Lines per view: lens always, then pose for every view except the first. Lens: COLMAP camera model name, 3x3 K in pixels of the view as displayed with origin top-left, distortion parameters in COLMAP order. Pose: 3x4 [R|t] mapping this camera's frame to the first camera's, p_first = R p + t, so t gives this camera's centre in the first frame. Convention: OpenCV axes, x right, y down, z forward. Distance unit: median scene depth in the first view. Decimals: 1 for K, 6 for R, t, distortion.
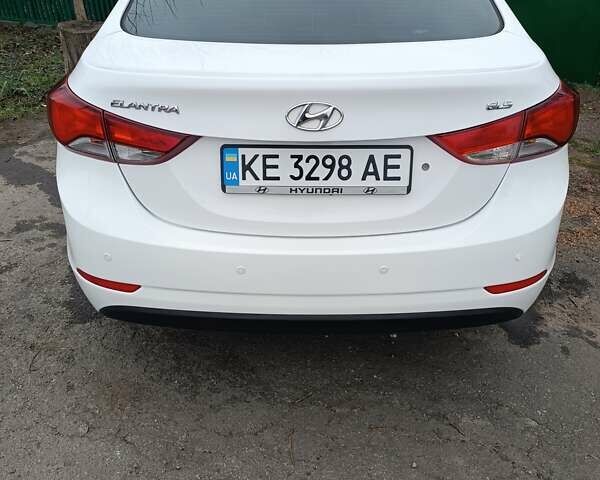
lens RADIAL K [[590.0, 0, 306.3], [0, 590.0, 293.7], [0, 0, 1]] dist [0.017145, 0.000000]
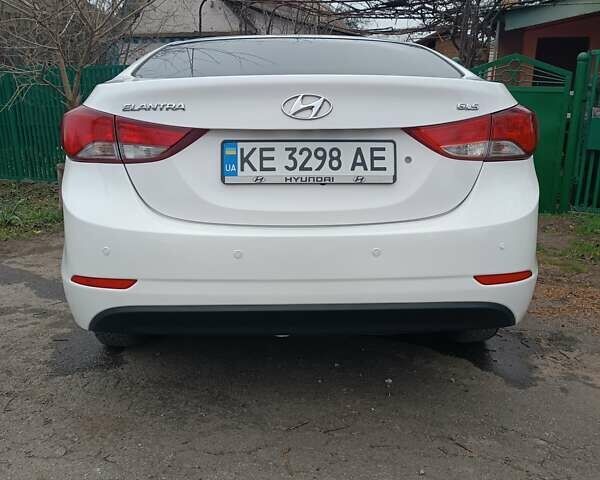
lens RADIAL K [[590.0, 0, 311.8], [0, 590.0, 231.2], [0, 0, 1]] dist [0.017145, 0.000000]
pose [[0.998983, -0.016108, 0.042119, -0.025062], [0.028682, 0.947704, -0.317860, 0.251547], [-0.034796, 0.318745, 0.947202, 0.009570]]
